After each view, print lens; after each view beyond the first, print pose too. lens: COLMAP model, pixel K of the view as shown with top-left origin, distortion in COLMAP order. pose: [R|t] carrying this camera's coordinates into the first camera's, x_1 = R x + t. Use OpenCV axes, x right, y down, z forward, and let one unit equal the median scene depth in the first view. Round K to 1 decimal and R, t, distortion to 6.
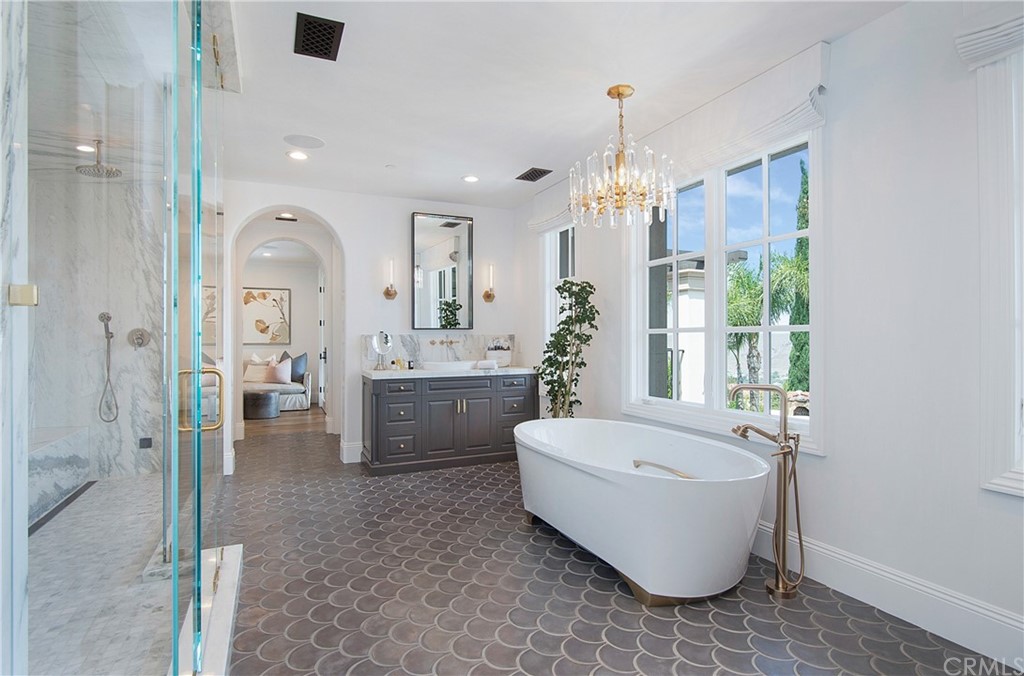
lens RADIAL K [[513.8, 0, 518.8], [0, 513.8, 335.9], [0, 0, 1]] dist [-0.019537, -0.000038]
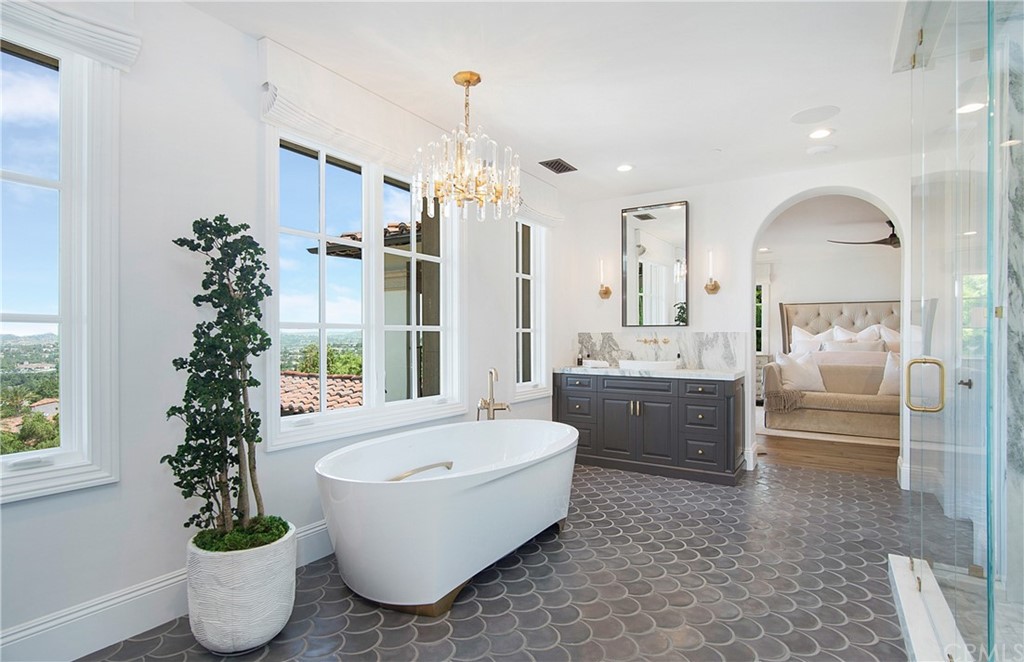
lens RADIAL K [[511.0, 0, 512.0], [0, 511.0, 331.0], [0, 0, 1]] dist [0.002523, 0.001294]
pose [[-0.528141, 0.007568, 0.849123, -0.661632], [-0.006388, 0.999897, -0.012884, 0.007038], [-0.849133, -0.012229, -0.528038, 1.432059]]
